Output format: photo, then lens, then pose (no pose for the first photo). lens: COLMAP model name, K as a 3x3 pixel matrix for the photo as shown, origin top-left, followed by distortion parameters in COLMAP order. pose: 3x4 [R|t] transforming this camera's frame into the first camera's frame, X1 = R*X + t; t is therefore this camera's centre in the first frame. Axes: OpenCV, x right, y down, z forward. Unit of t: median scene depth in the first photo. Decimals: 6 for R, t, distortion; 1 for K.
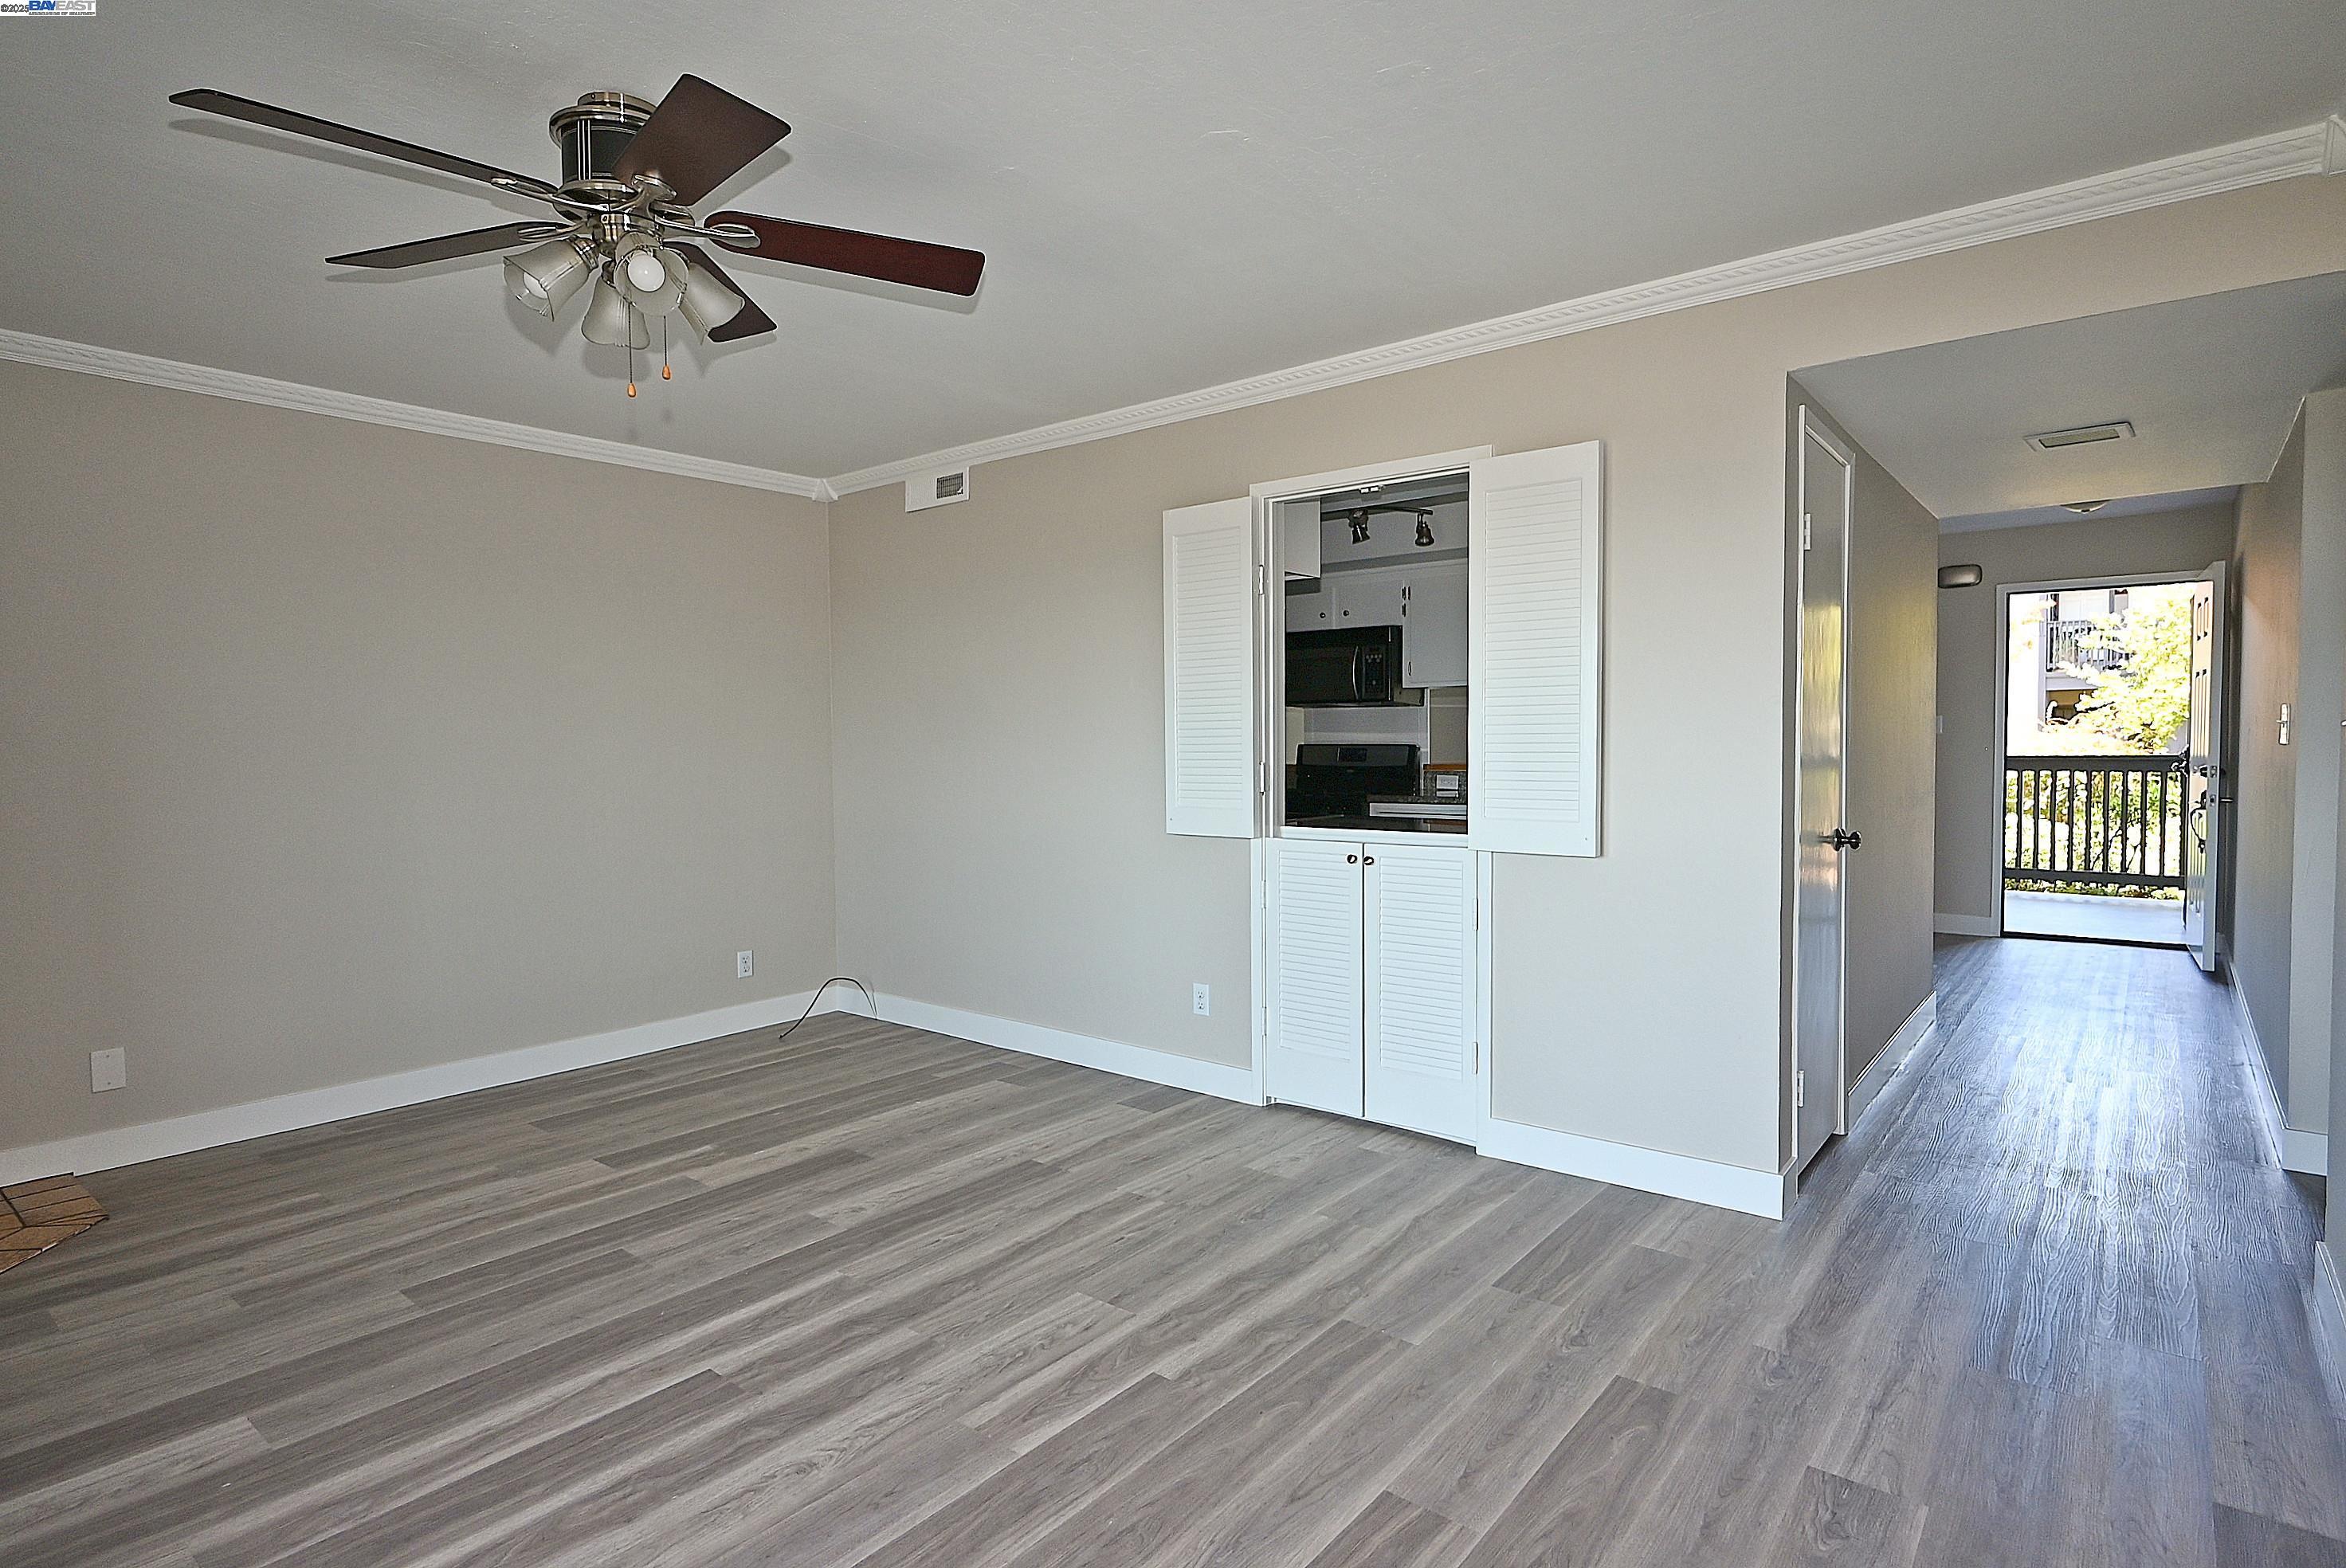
lens RADIAL K [[1204.4, 0, 1173.0], [0, 1204.4, 784.0], [0, 0, 1]] dist [-0.005428, 0.002091]
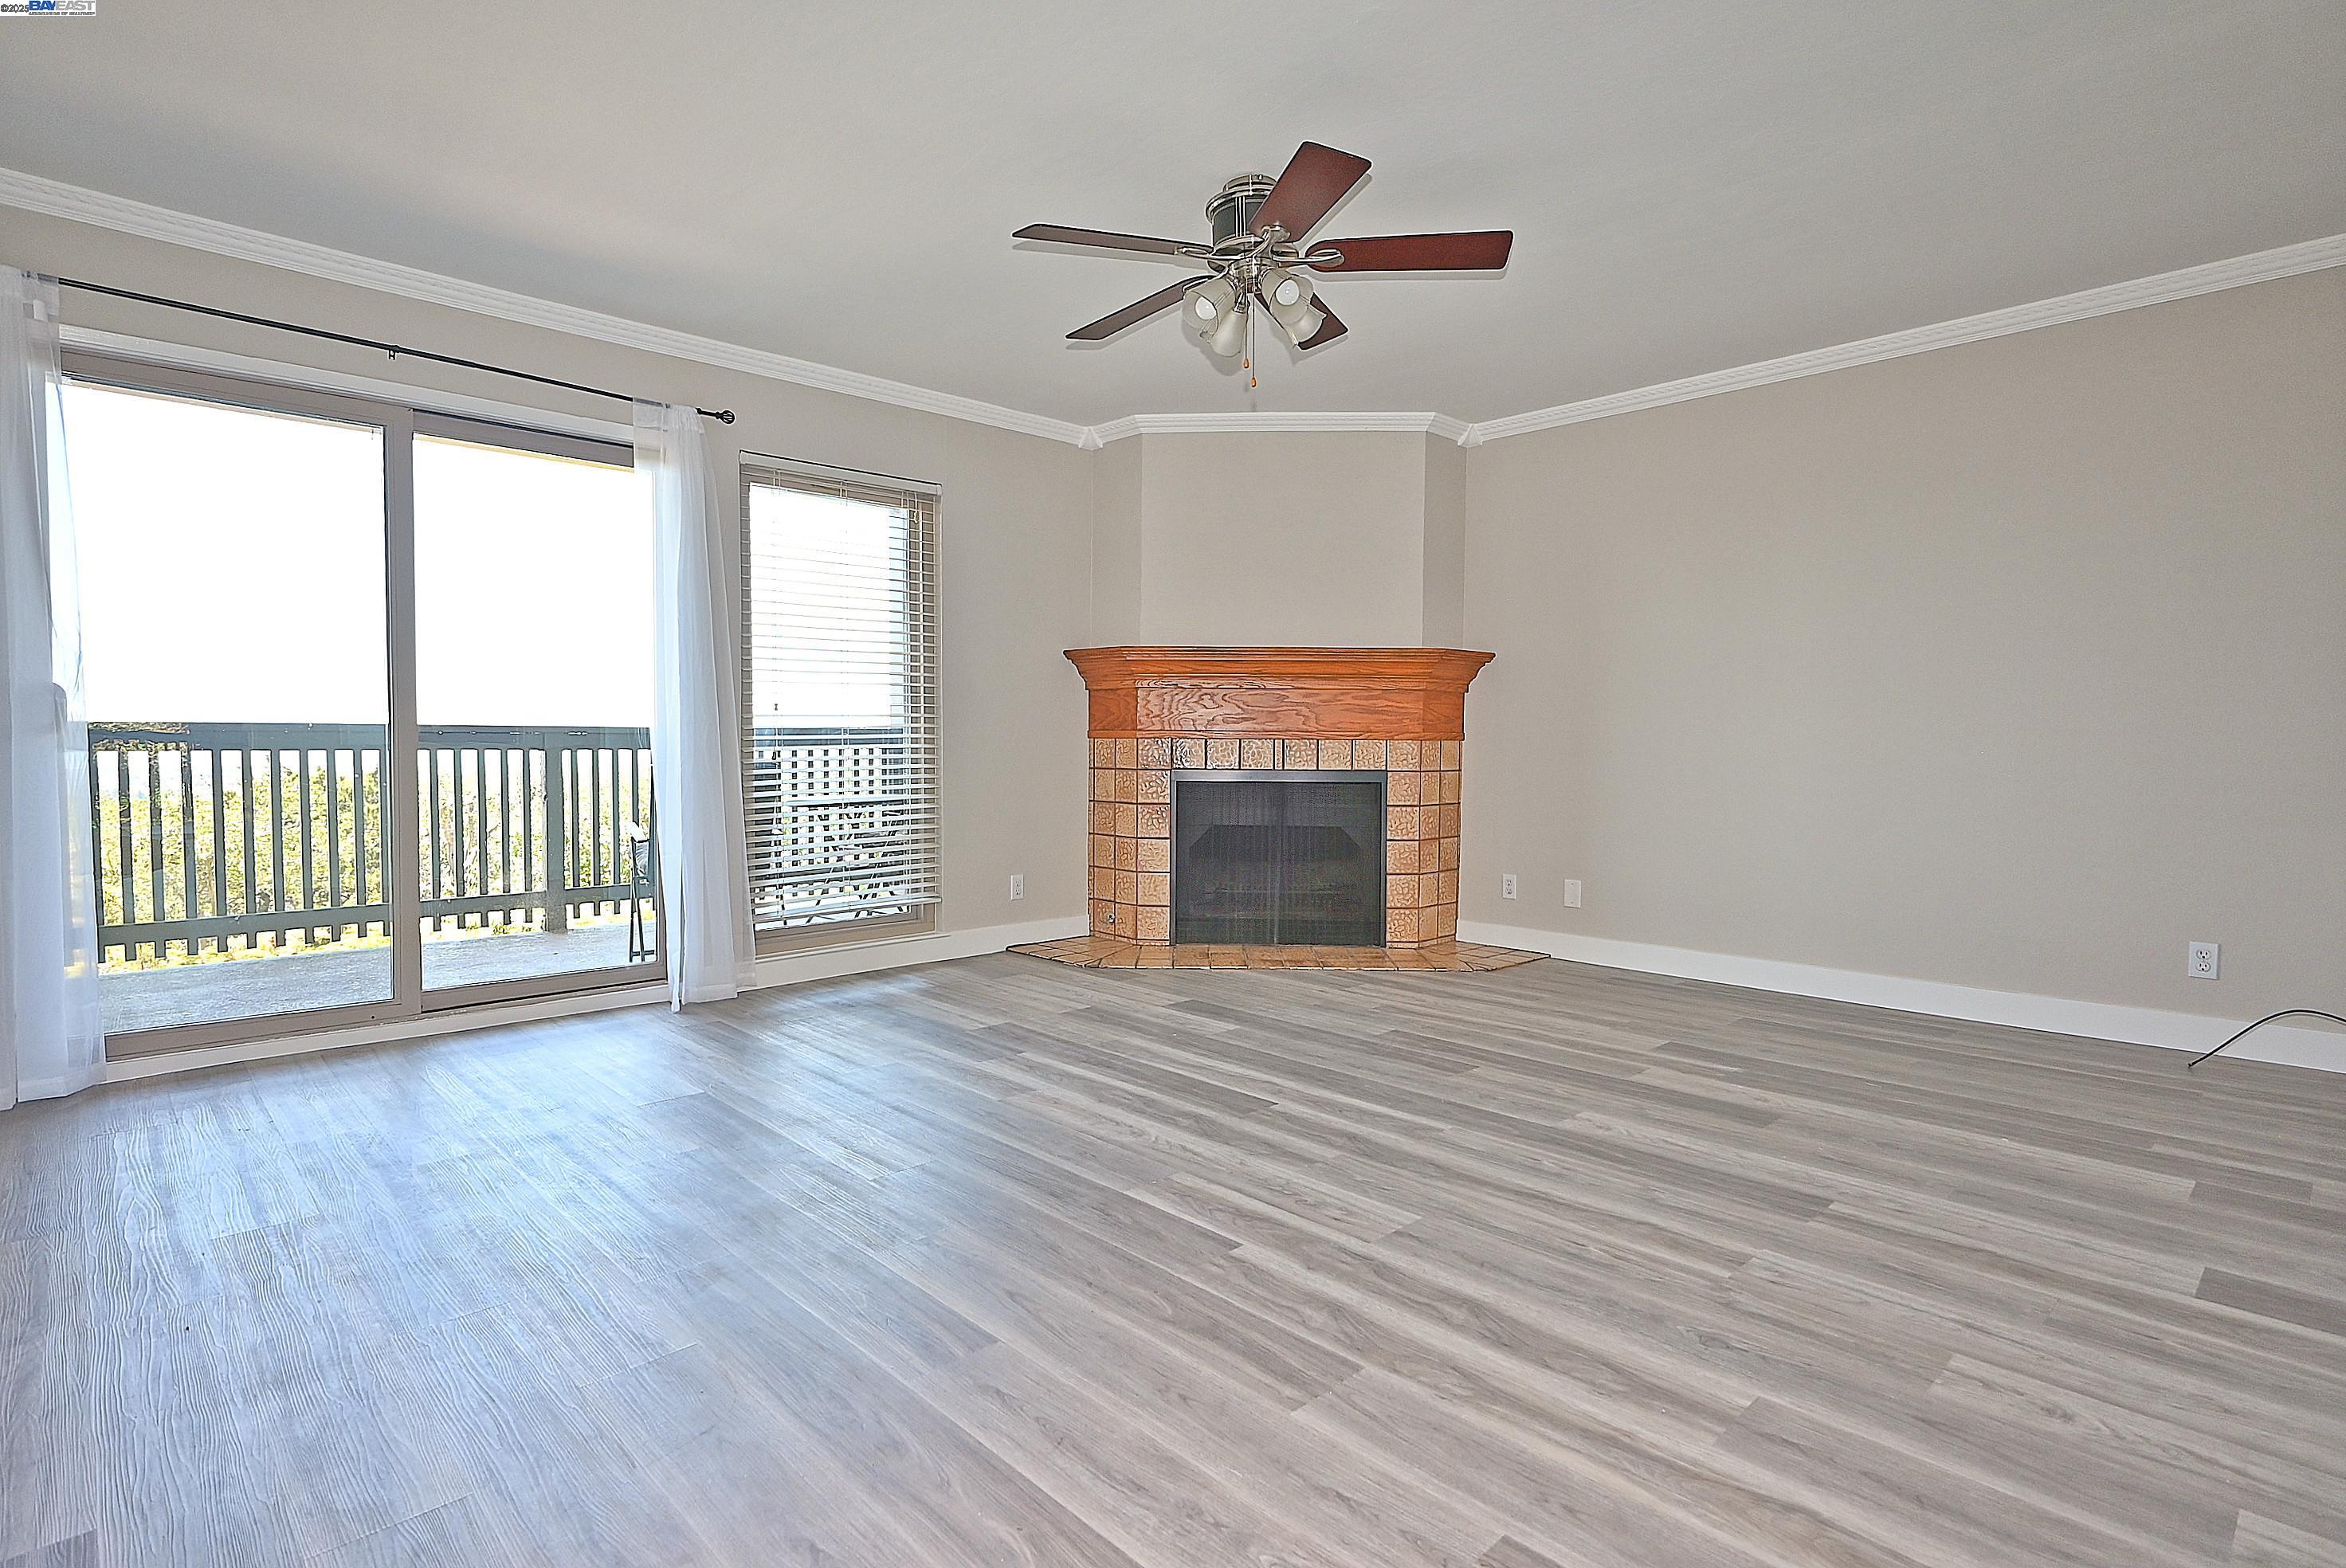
lens RADIAL K [[1169.7, 0, 1169.2], [0, 1169.7, 782.6], [0, 0, 1]] dist [-0.004418, 0.000983]
pose [[-0.125892, 0.047329, -0.990914, 0.738585], [-0.040856, 0.997766, 0.052847, 0.058553], [0.991202, 0.047138, -0.123677, 0.849639]]
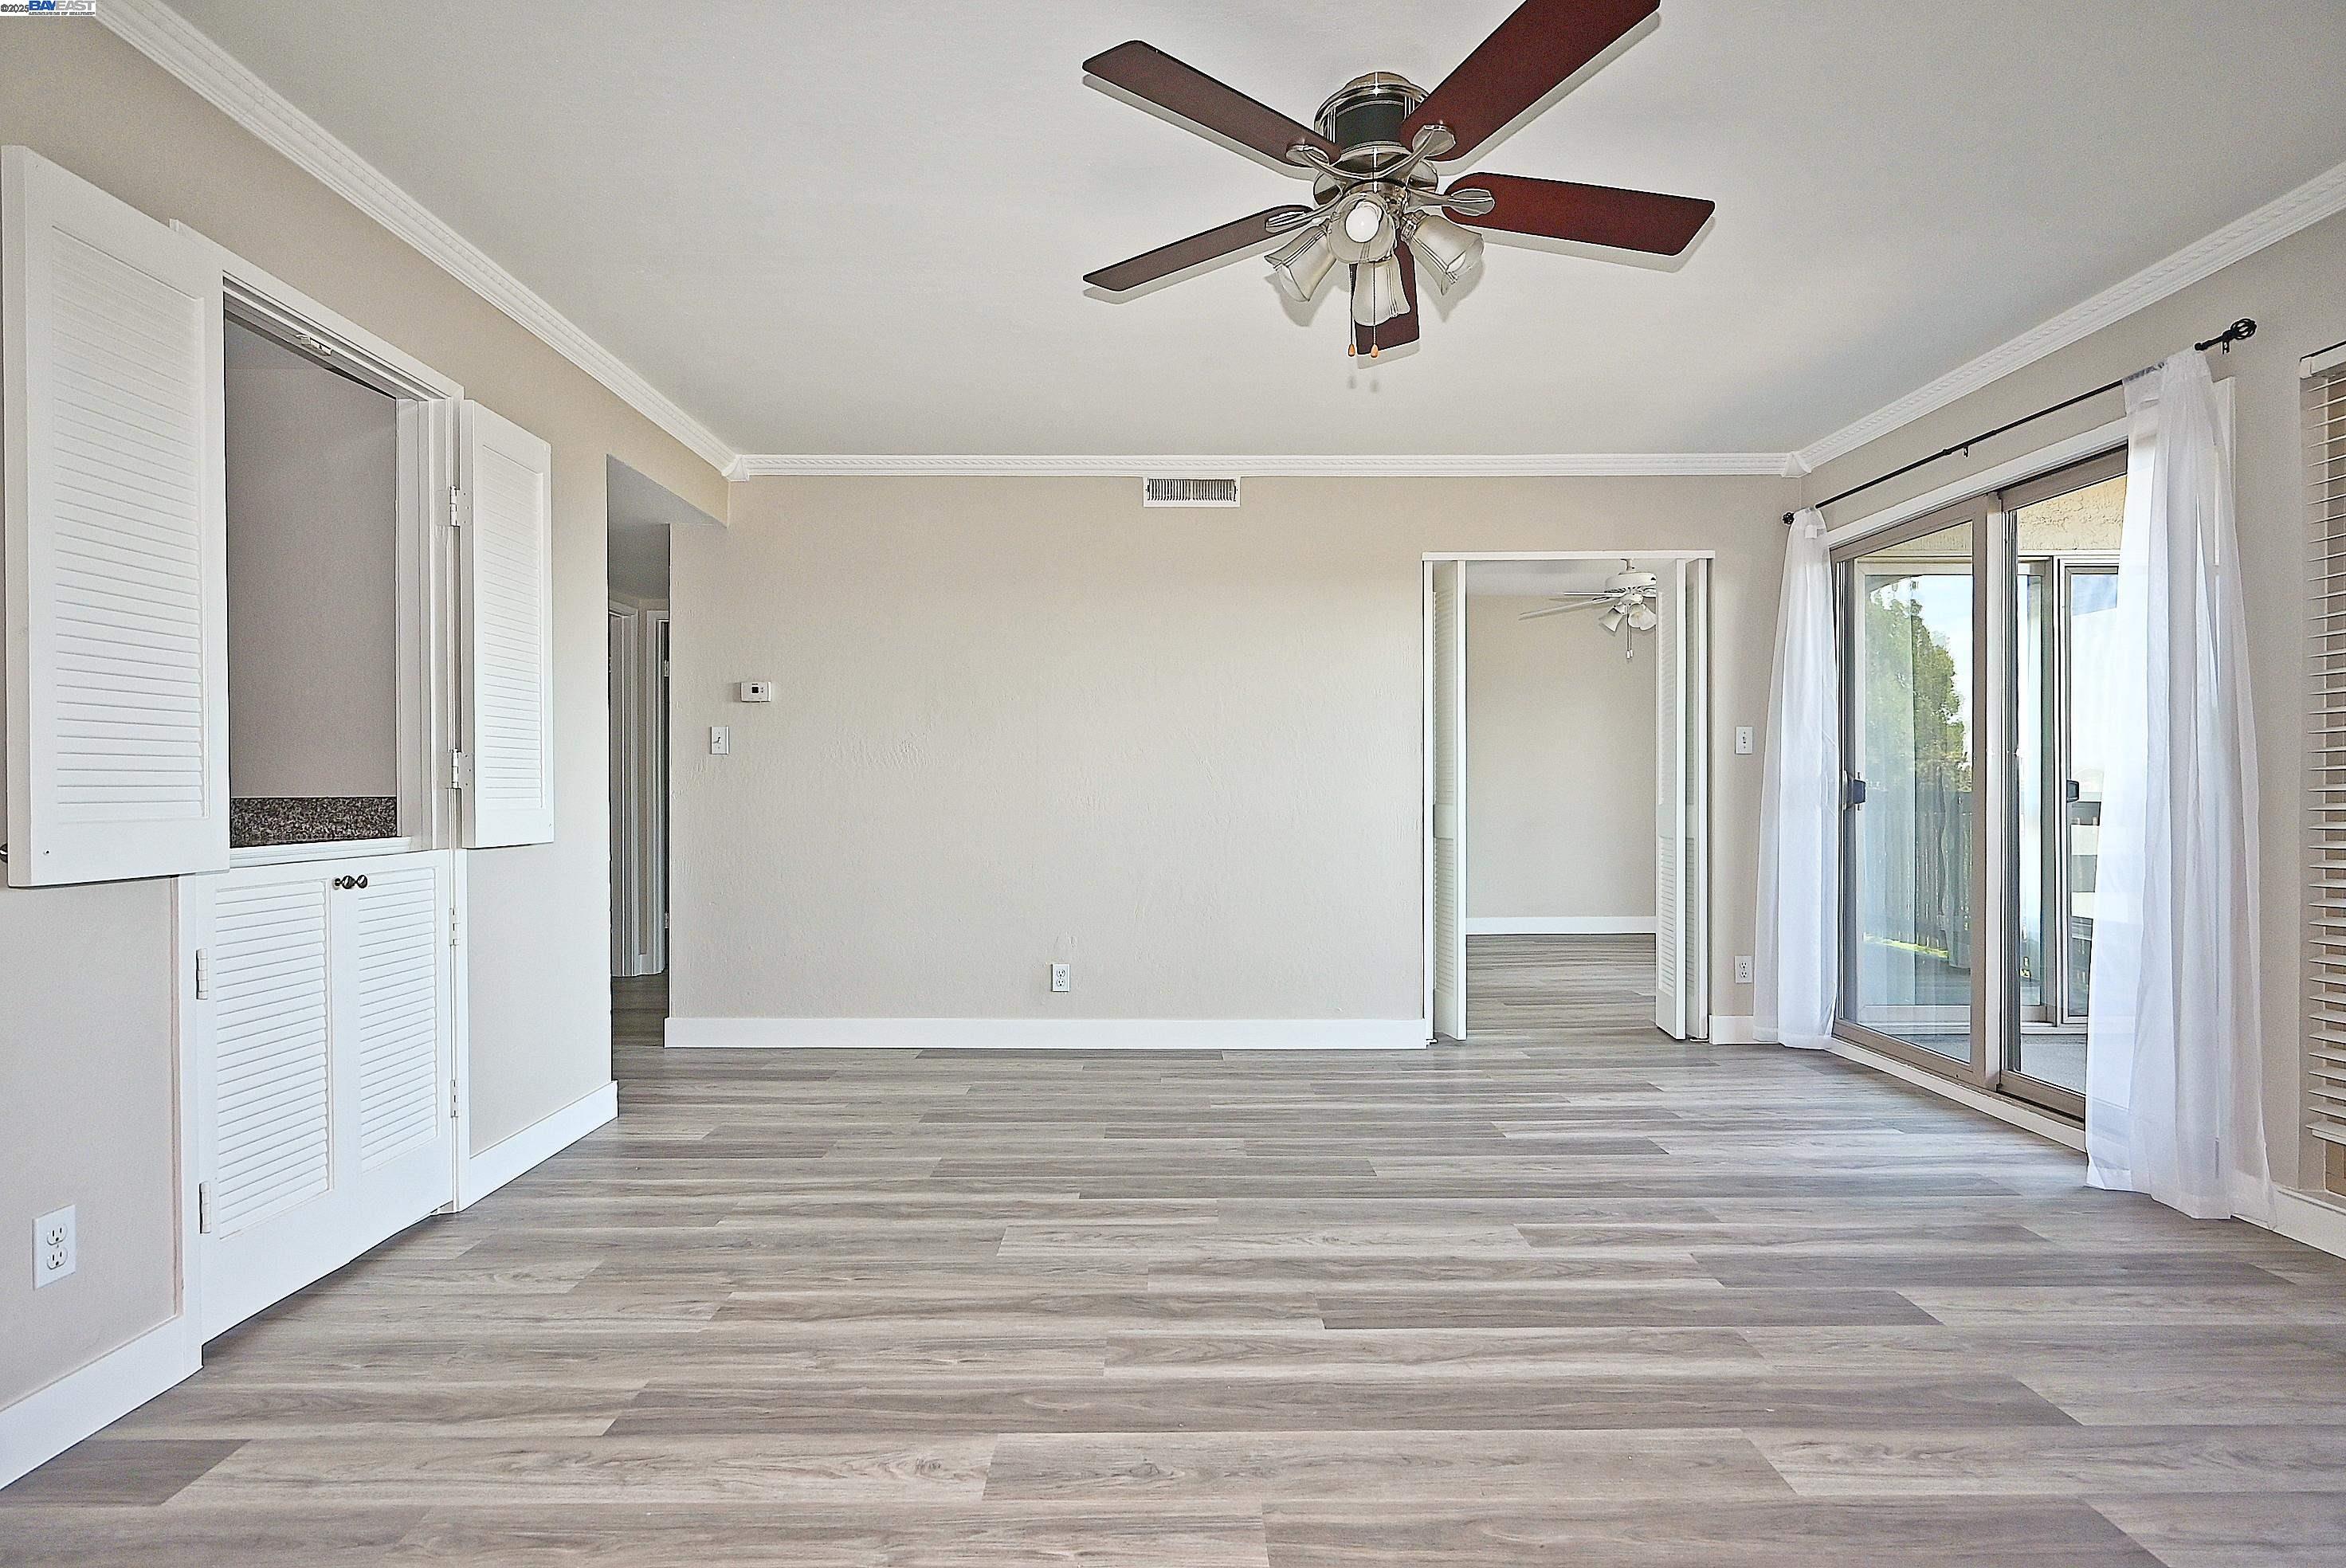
lens RADIAL K [[1154.4, 0, 1173.7], [0, 1154.4, 783.0], [0, 0, 1]] dist [-0.003630, 0.000245]
pose [[-0.637591, 0.016327, 0.770202, -0.859017], [0.040114, 0.999123, 0.012027, 0.023200], [-0.769330, 0.038564, -0.637687, 1.389850]]
